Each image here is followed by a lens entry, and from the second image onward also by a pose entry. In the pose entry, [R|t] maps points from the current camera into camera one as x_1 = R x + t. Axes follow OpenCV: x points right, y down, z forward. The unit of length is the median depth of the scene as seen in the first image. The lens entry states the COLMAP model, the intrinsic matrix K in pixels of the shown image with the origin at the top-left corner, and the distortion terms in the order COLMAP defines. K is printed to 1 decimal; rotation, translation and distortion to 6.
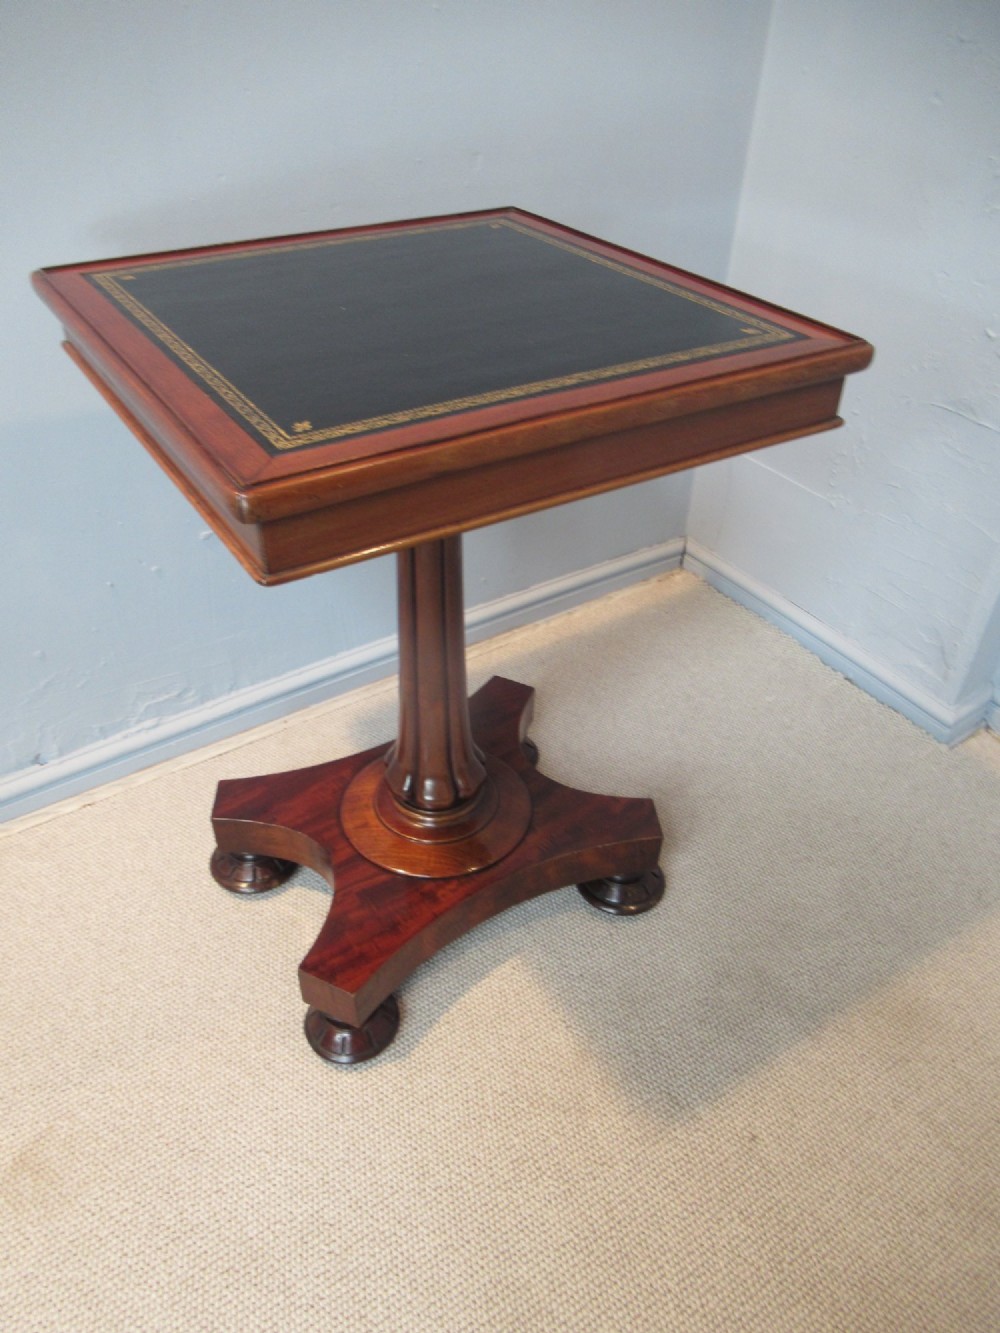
lens RADIAL K [[1000.5, 0, 495.1], [0, 1000.5, 645.6], [0, 0, 1]] dist [-0.006768, 0.006928]
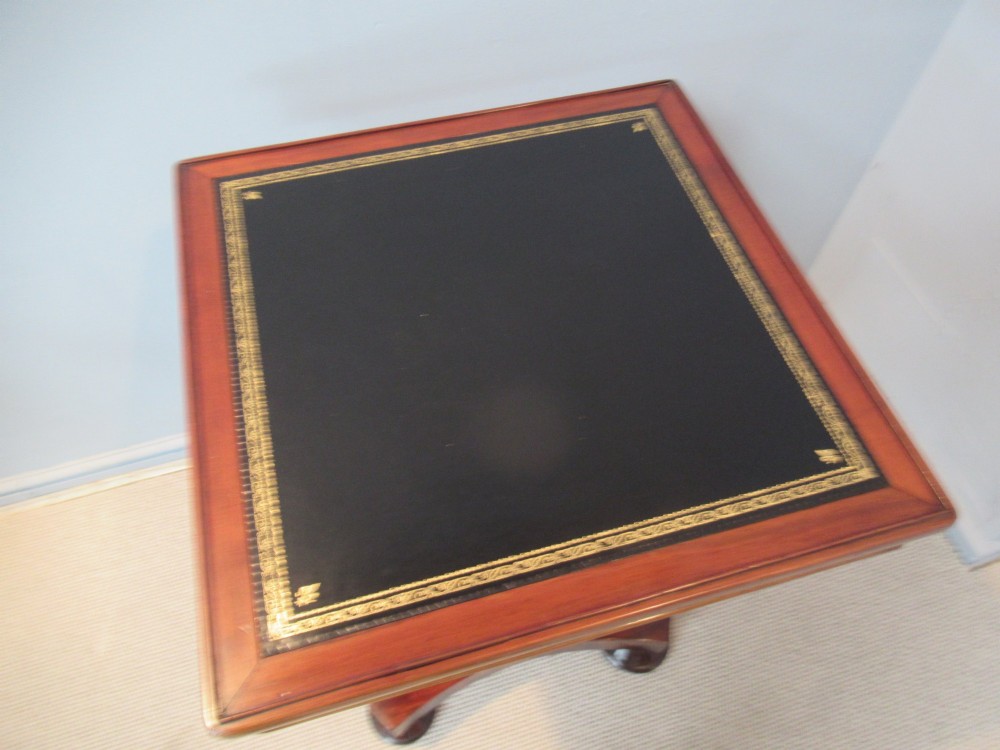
lens RADIAL K [[750.6, 0, 500.5], [0, 750.6, 366.1], [0, 0, 1]] dist [-0.006768, 0.006928]
pose [[0.958695, 0.234653, -0.160754, 0.041526], [-0.165547, 0.919900, 0.355498, -0.432890], [0.231297, -0.314202, 0.920749, 0.231643]]
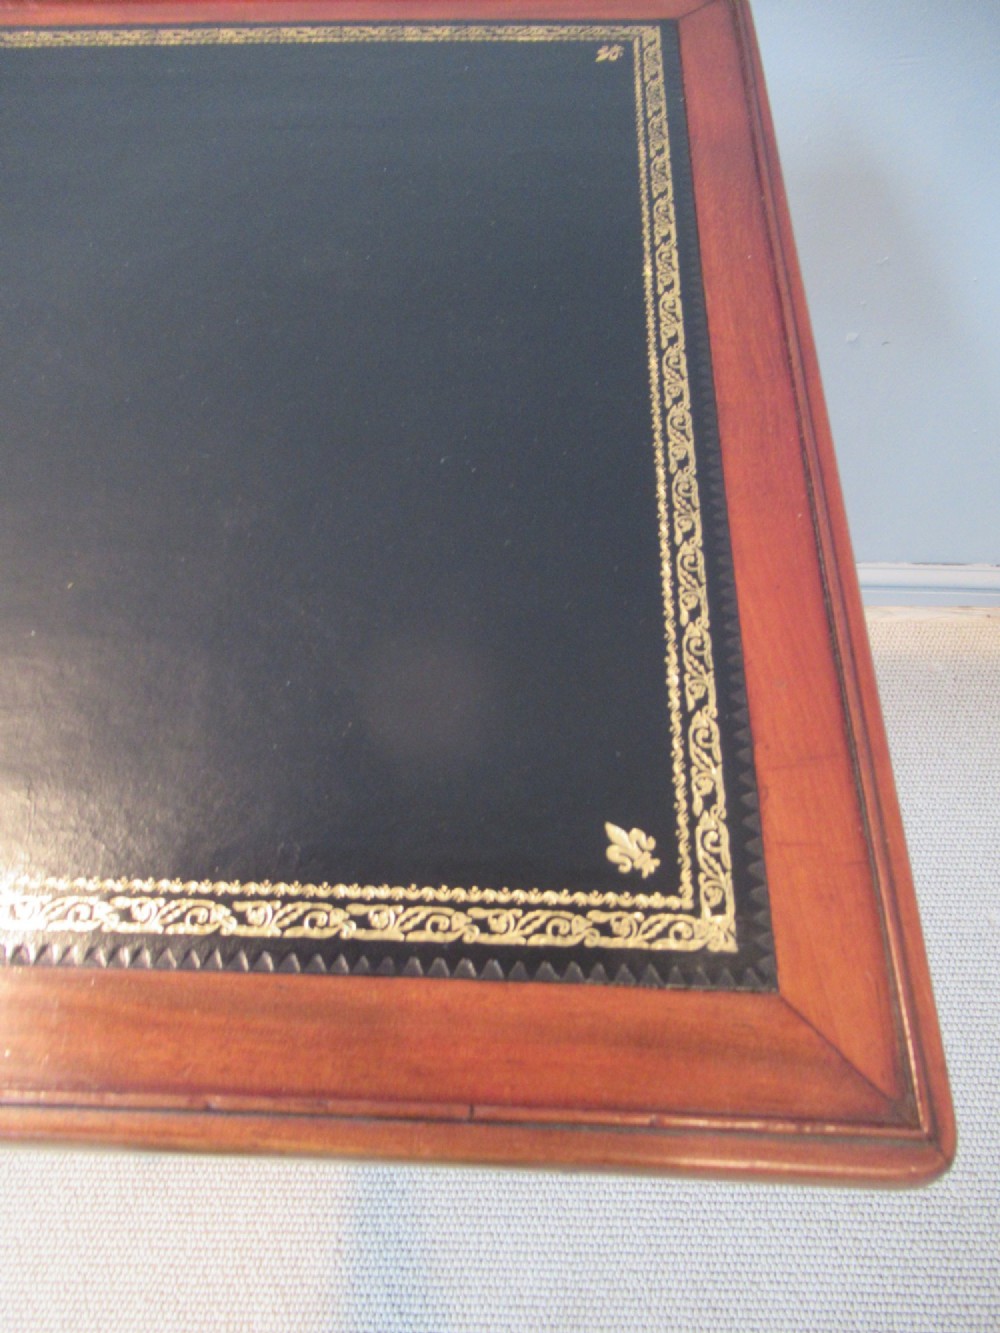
lens RADIAL K [[1000.5, 0, 493.6], [0, 1000.5, 657.4], [0, 0, 1]] dist [-0.006768, 0.006928]
pose [[0.825473, 0.454128, -0.335204, 0.218655], [-0.295160, 0.853498, 0.429443, -0.358529], [0.481118, -0.255555, 0.838581, 0.538194]]
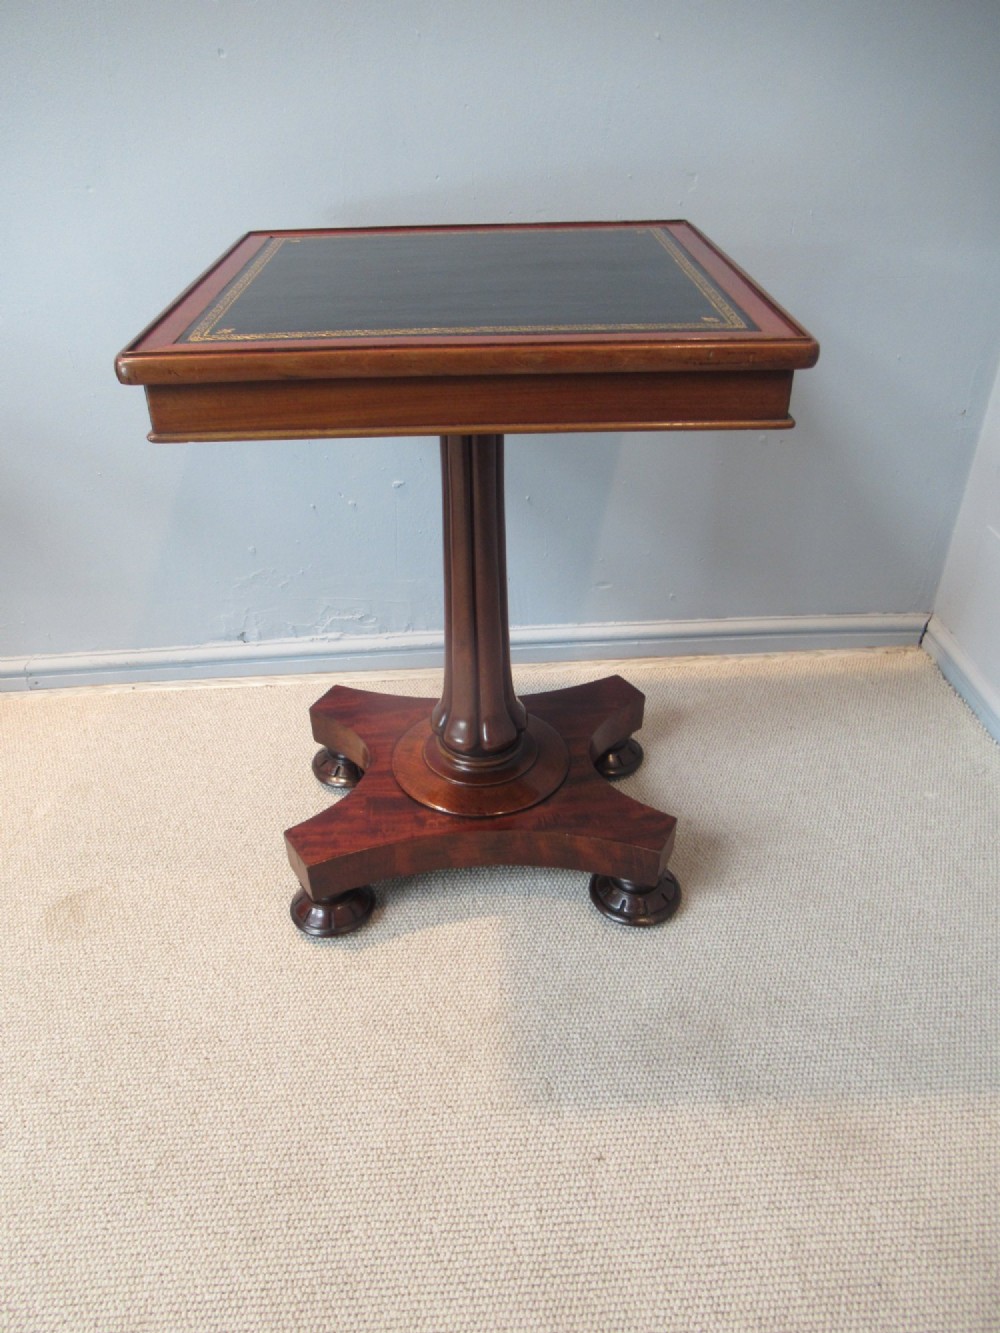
lens RADIAL K [[1000.5, 0, 501.0], [0, 1000.5, 644.3], [0, 0, 1]] dist [-0.006768, 0.006928]
pose [[0.861213, 0.246244, -0.444608, 0.440879], [-0.273440, 0.961884, 0.003078, 0.037411], [0.428419, 0.118923, 0.895720, 0.037732]]
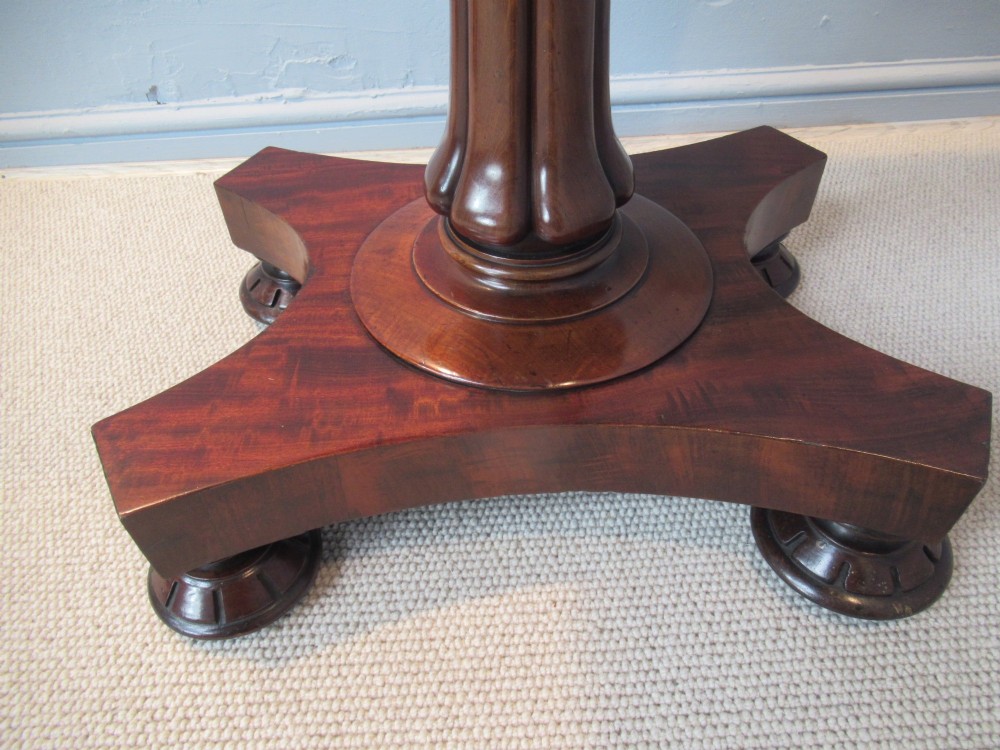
lens RADIAL K [[750.6, 0, 495.6], [0, 750.6, 372.4], [0, 0, 1]] dist [-0.006768, 0.006928]
pose [[0.850014, 0.329951, -0.410619, 0.116817], [-0.265033, 0.941551, 0.207939, 0.147781], [0.455229, -0.067924, 0.887780, 0.688597]]
